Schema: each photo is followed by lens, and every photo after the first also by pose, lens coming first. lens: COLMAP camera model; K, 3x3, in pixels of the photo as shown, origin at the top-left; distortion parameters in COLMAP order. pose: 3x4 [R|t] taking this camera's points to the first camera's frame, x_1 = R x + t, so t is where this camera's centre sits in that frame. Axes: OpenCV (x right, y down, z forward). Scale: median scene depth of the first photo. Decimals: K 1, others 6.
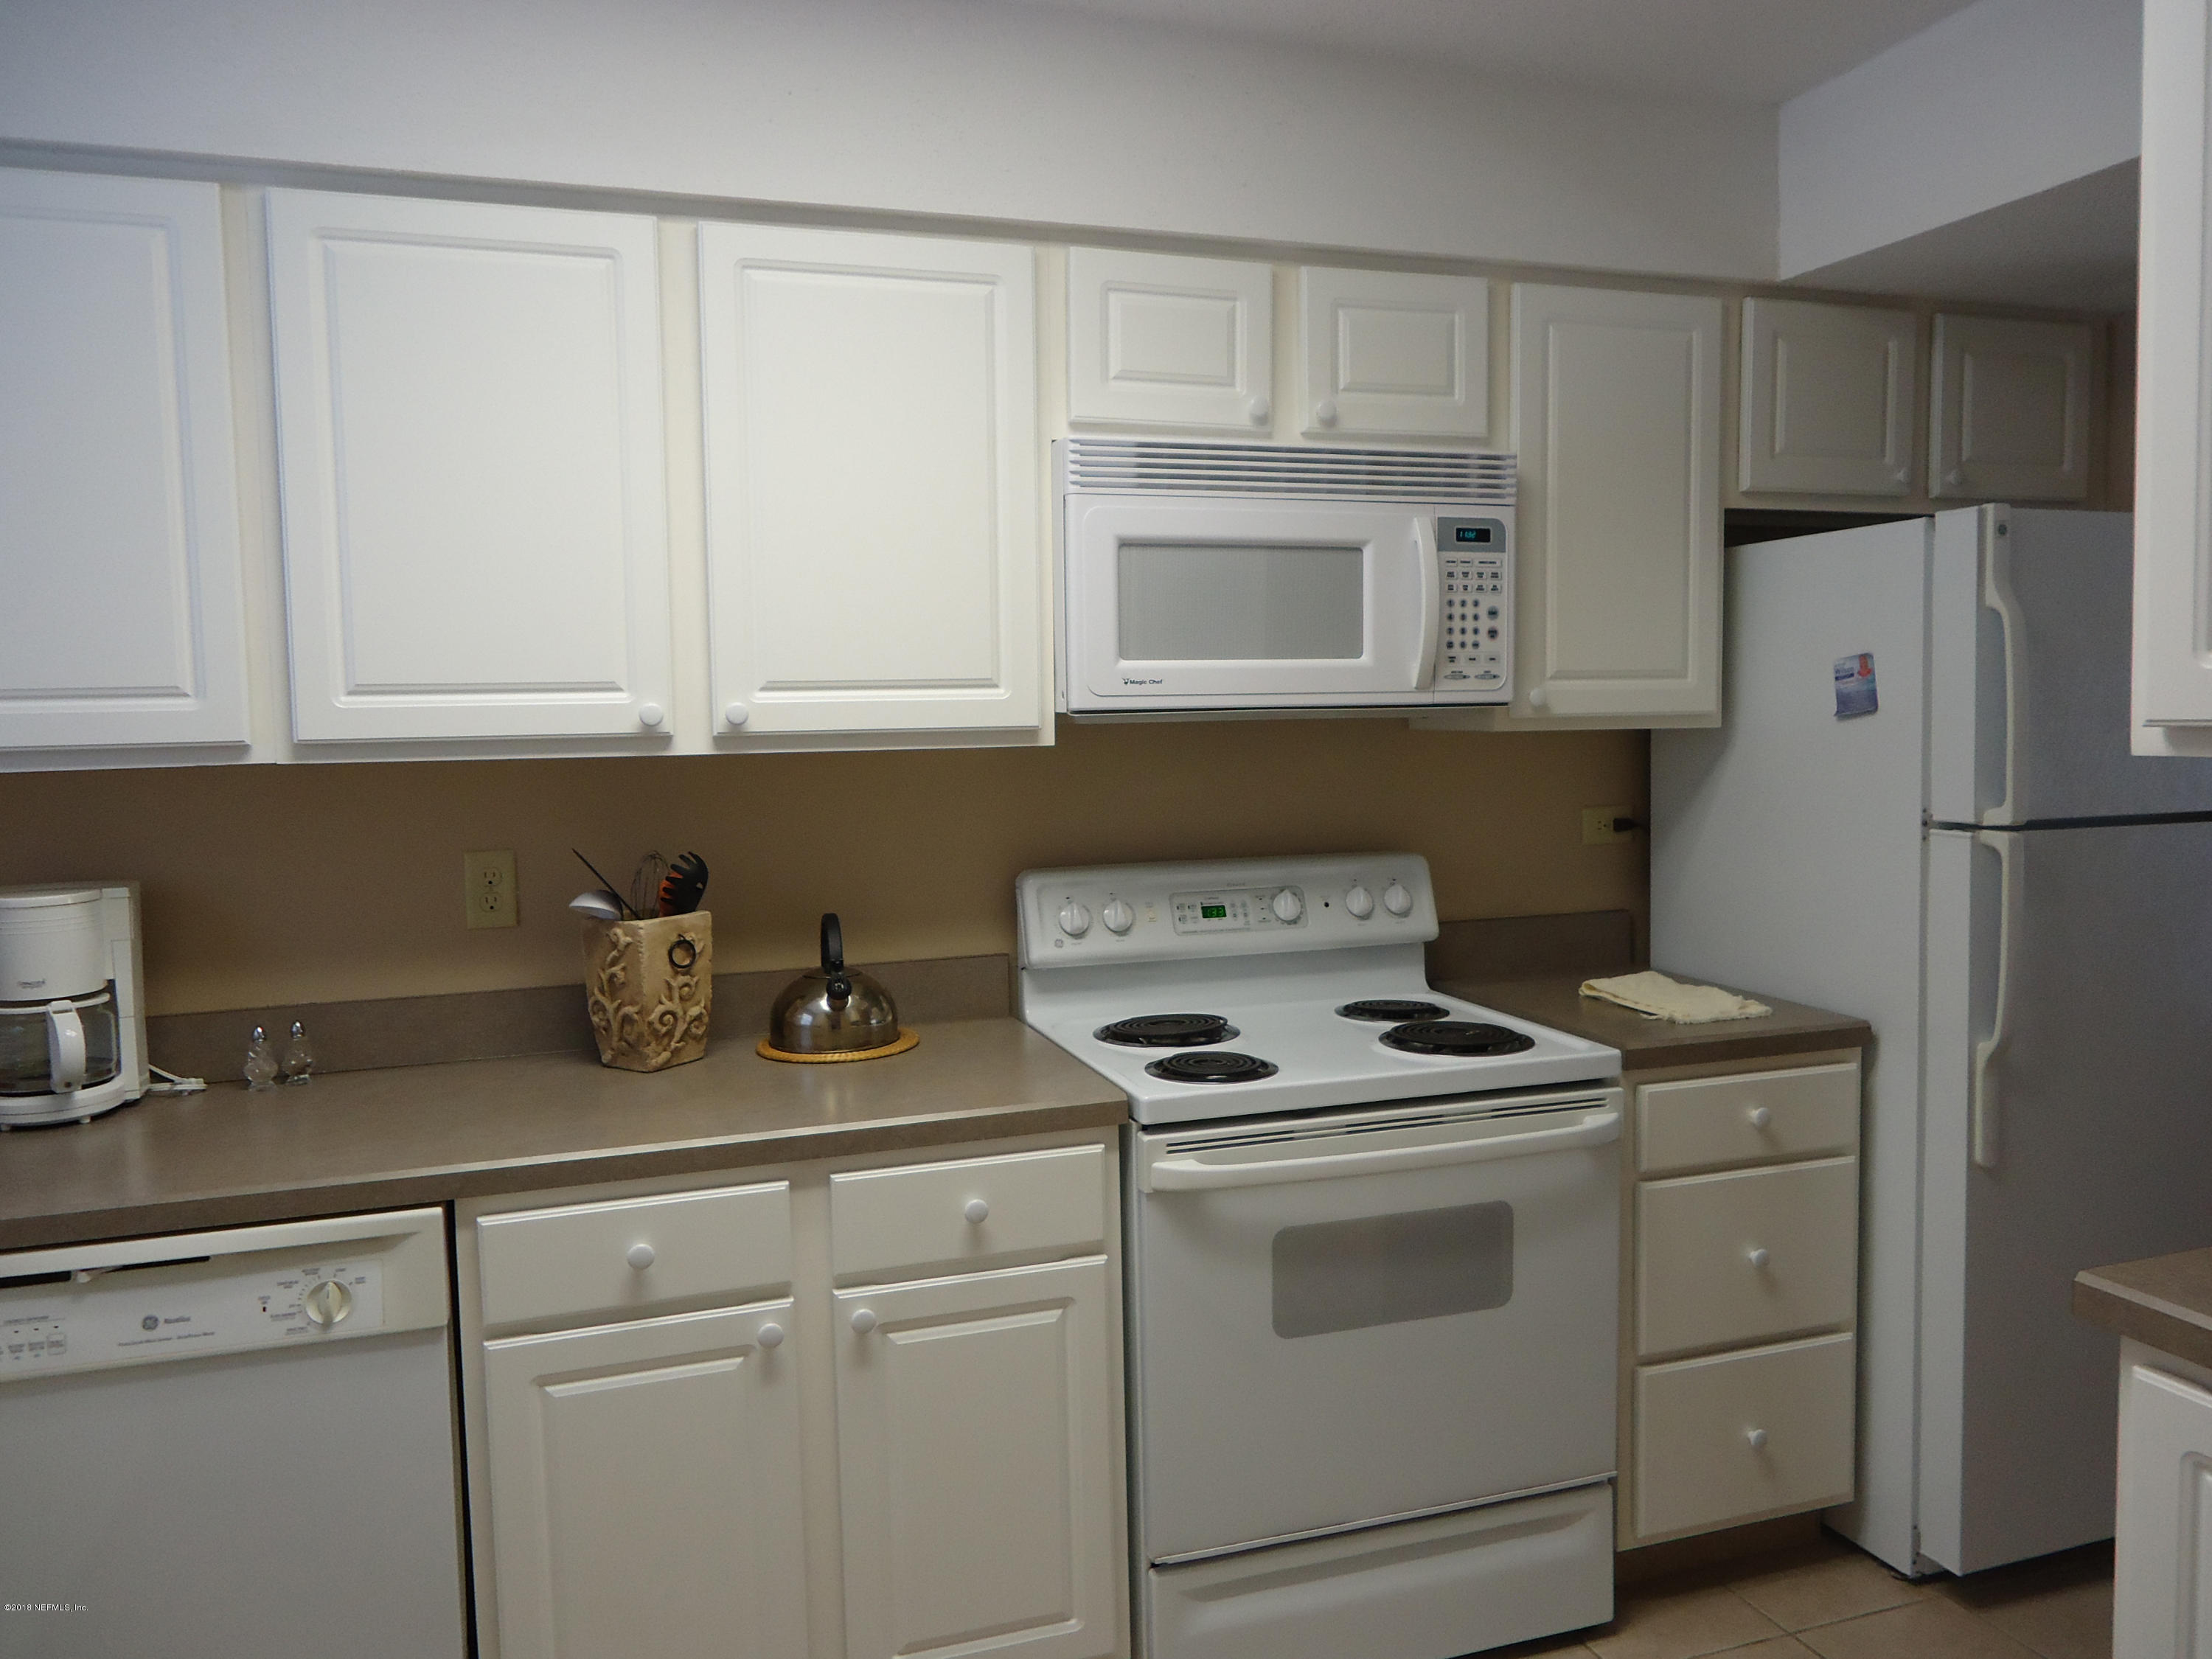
lens RADIAL K [[1613.9, 0, 1106.0], [0, 1613.9, 829.5], [0, 0, 1]] dist [0.004966, 0.004154]
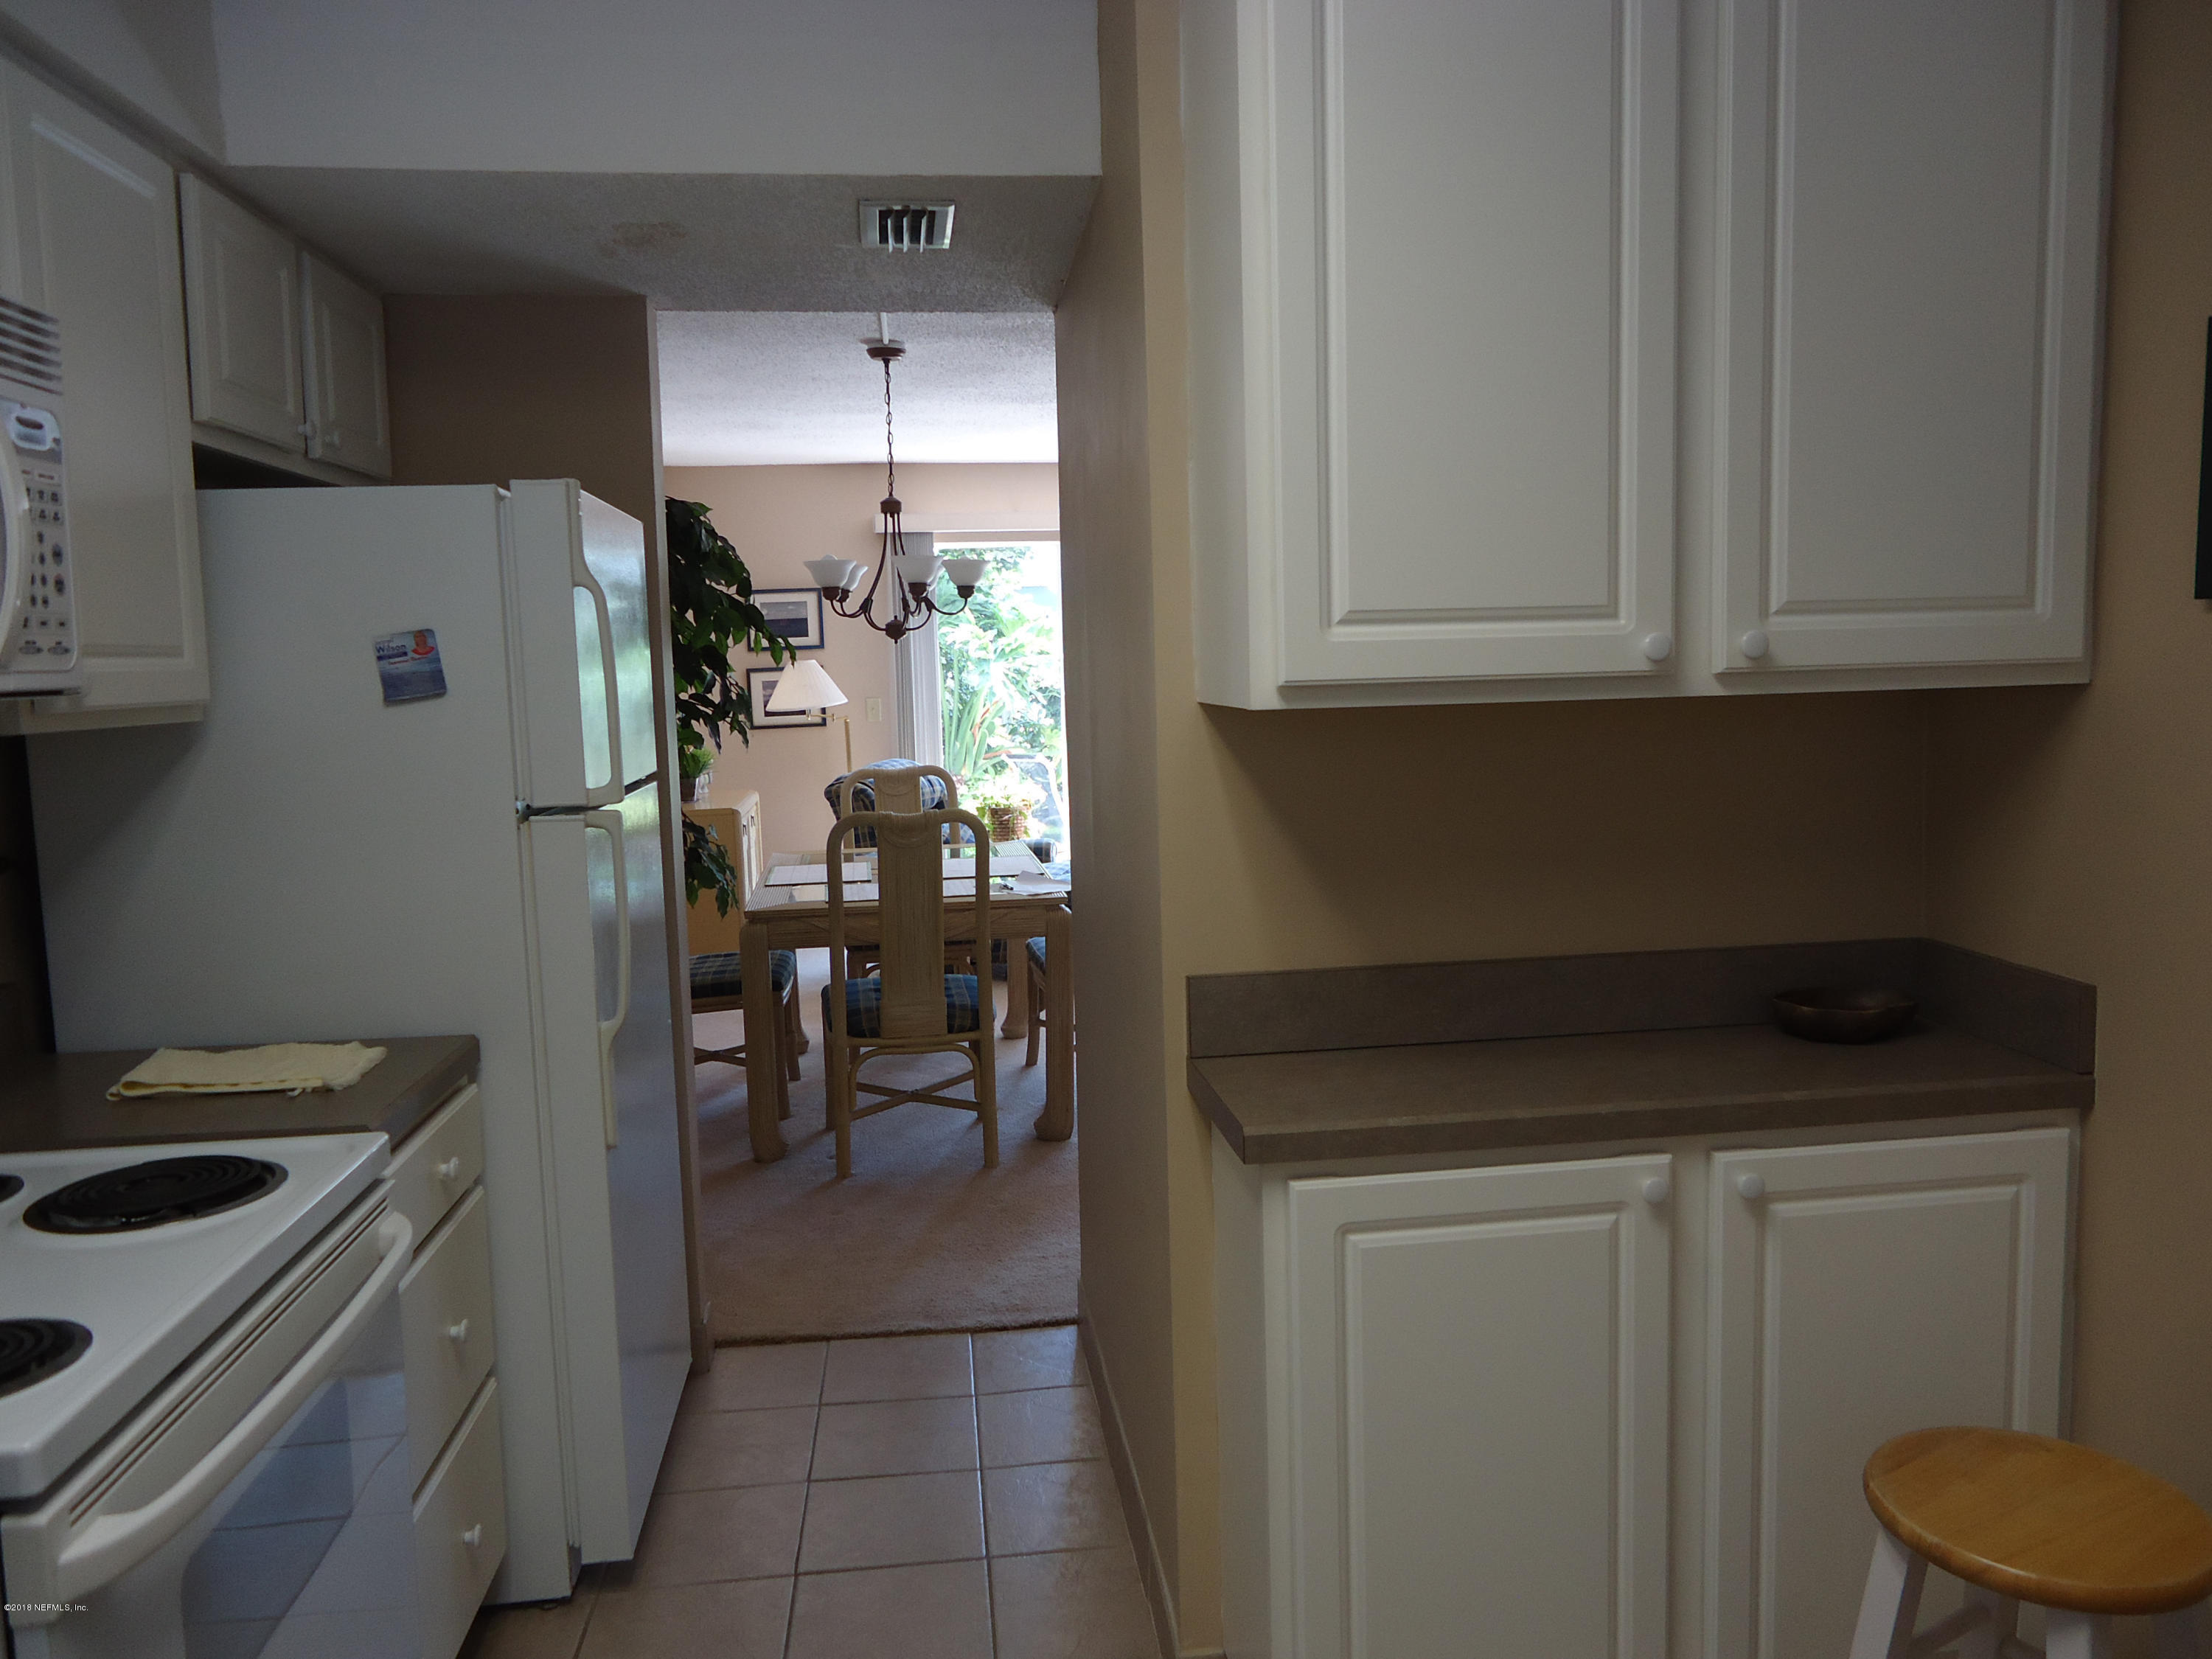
lens RADIAL K [[1613.9, 0, 1106.0], [0, 1613.9, 829.5], [0, 0, 1]] dist [0.004966, 0.004154]
pose [[0.205988, -0.096445, 0.973790, -0.330504], [0.103222, 0.991721, 0.076386, -0.028696], [-0.973095, 0.084783, 0.214238, 0.451774]]
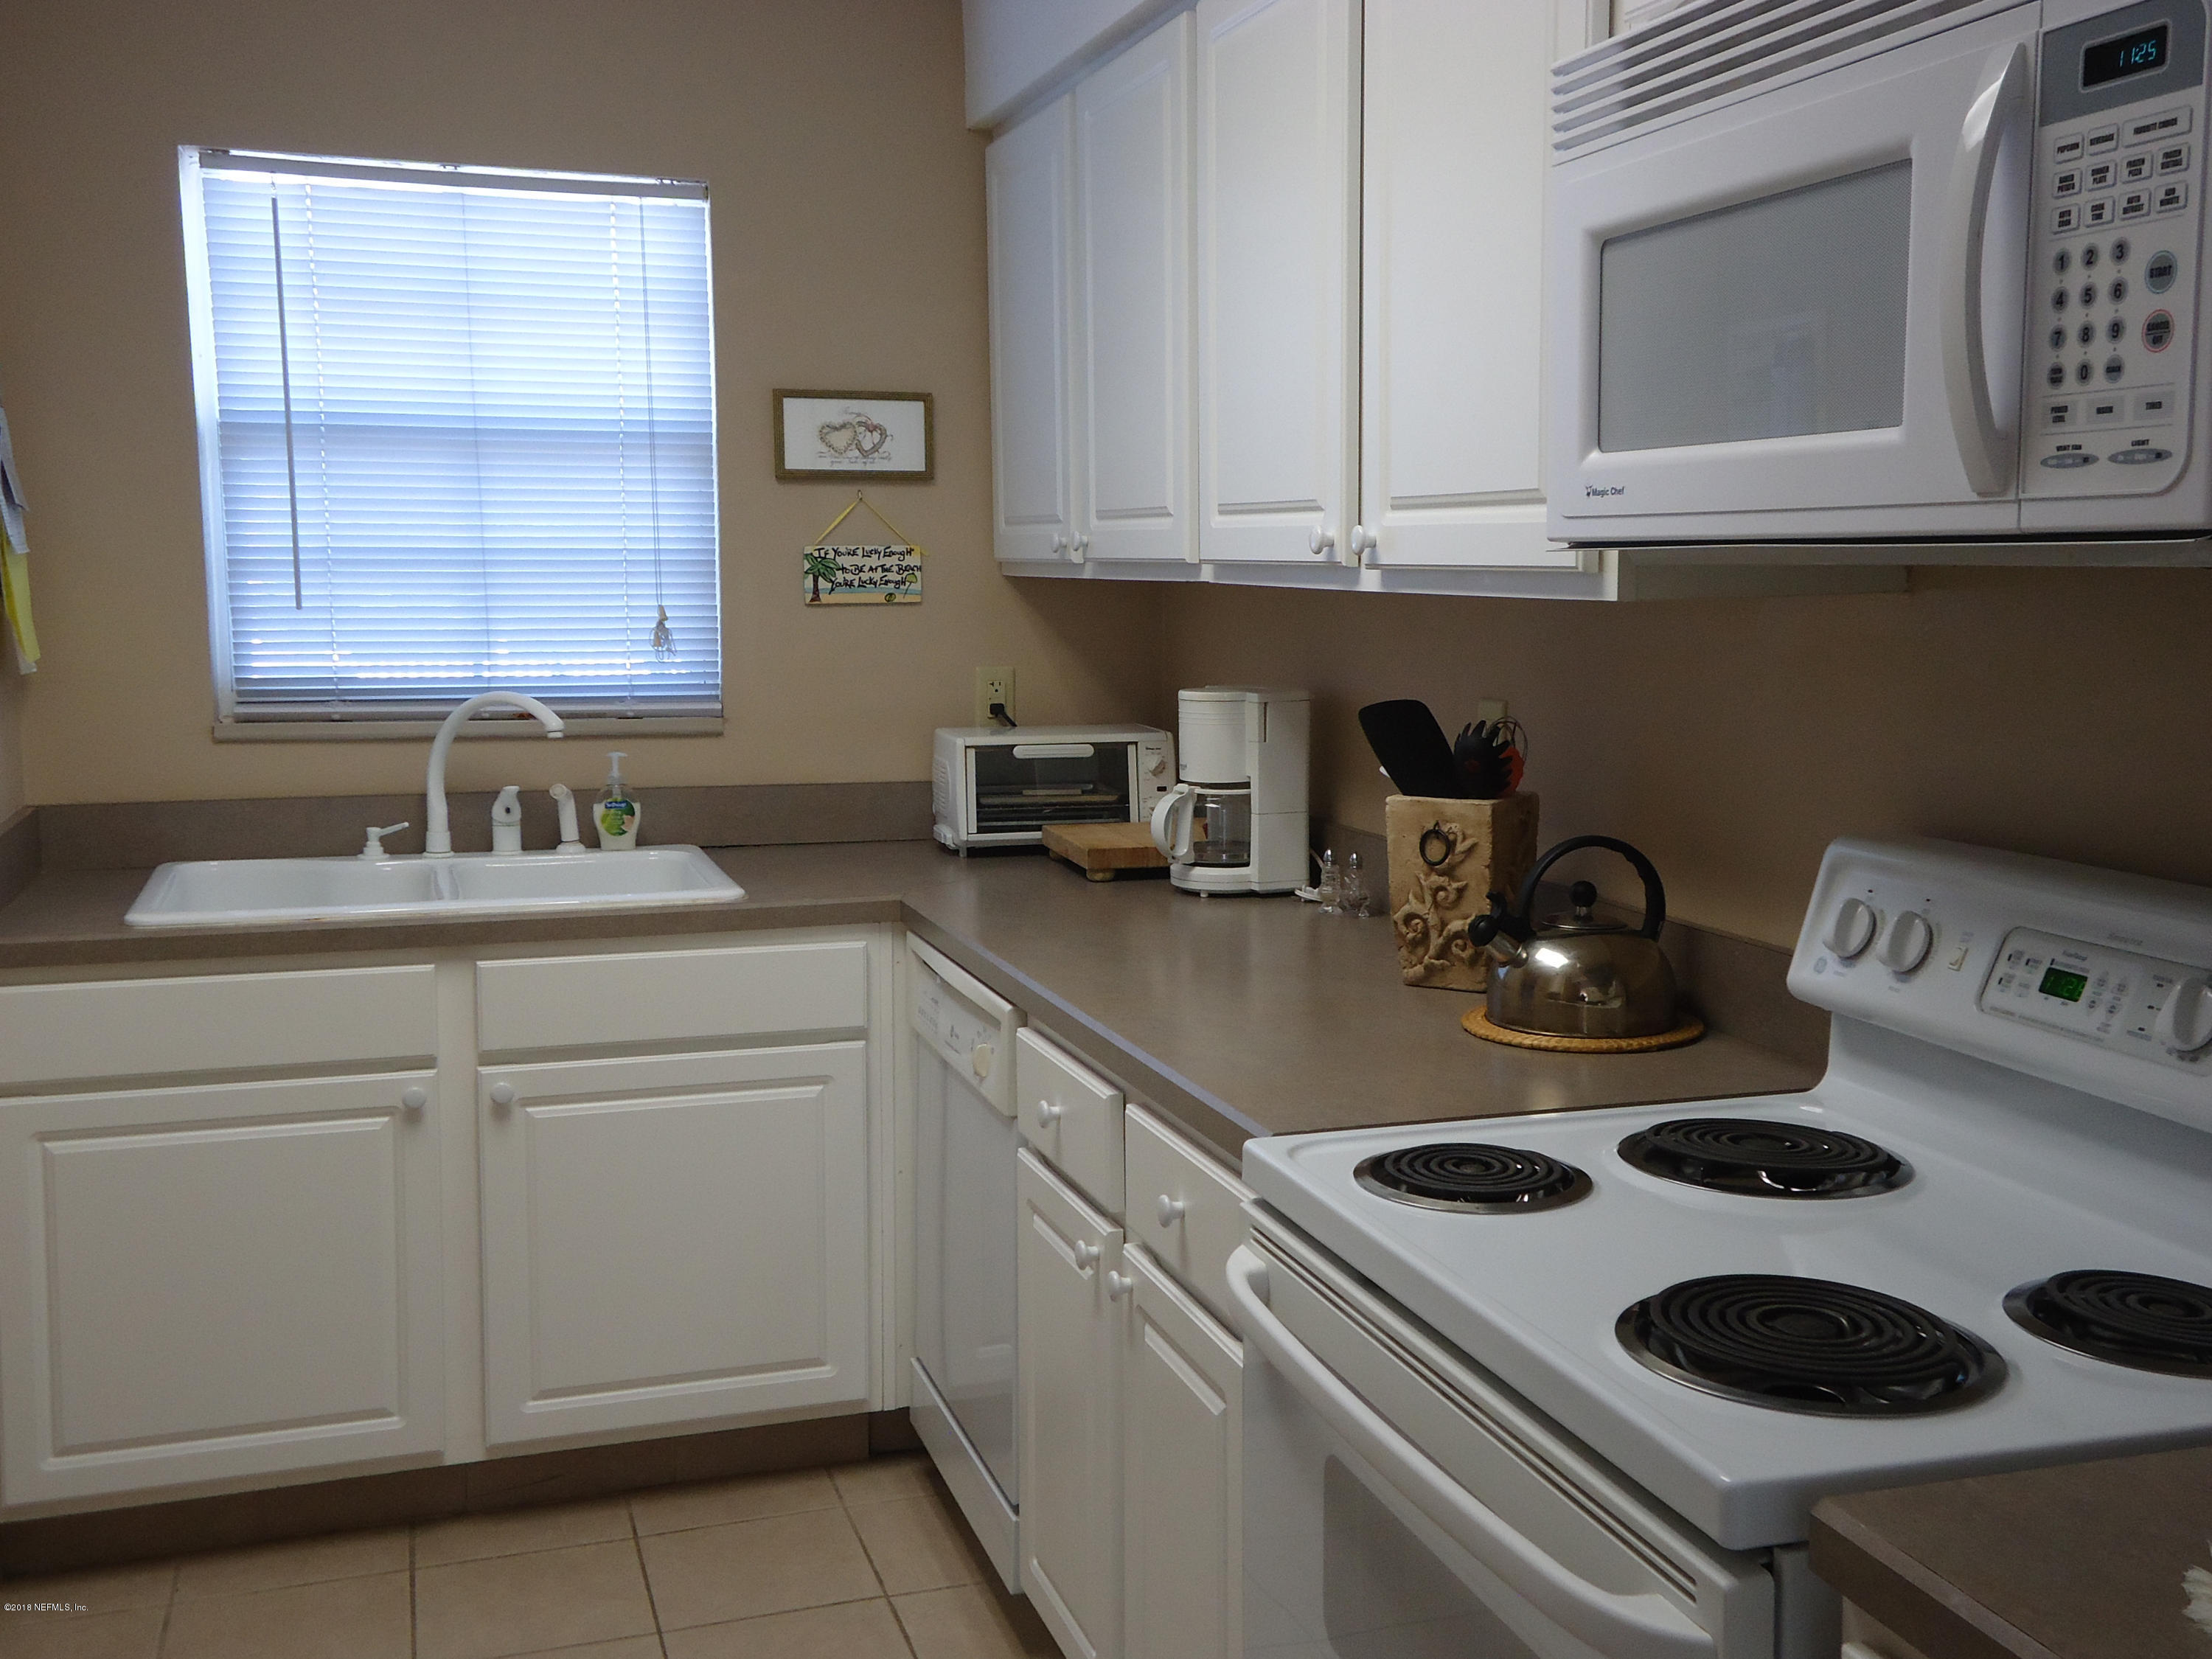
lens RADIAL K [[2185.5, 0, 1104.7], [0, 2185.5, 785.7], [0, 0, 1]] dist [0.075868, 0.003900]
pose [[-0.012991, 0.124203, -0.992172, 0.738706], [-0.068013, 0.989848, 0.124803, -0.069378], [0.997600, 0.069102, -0.004412, 0.787913]]
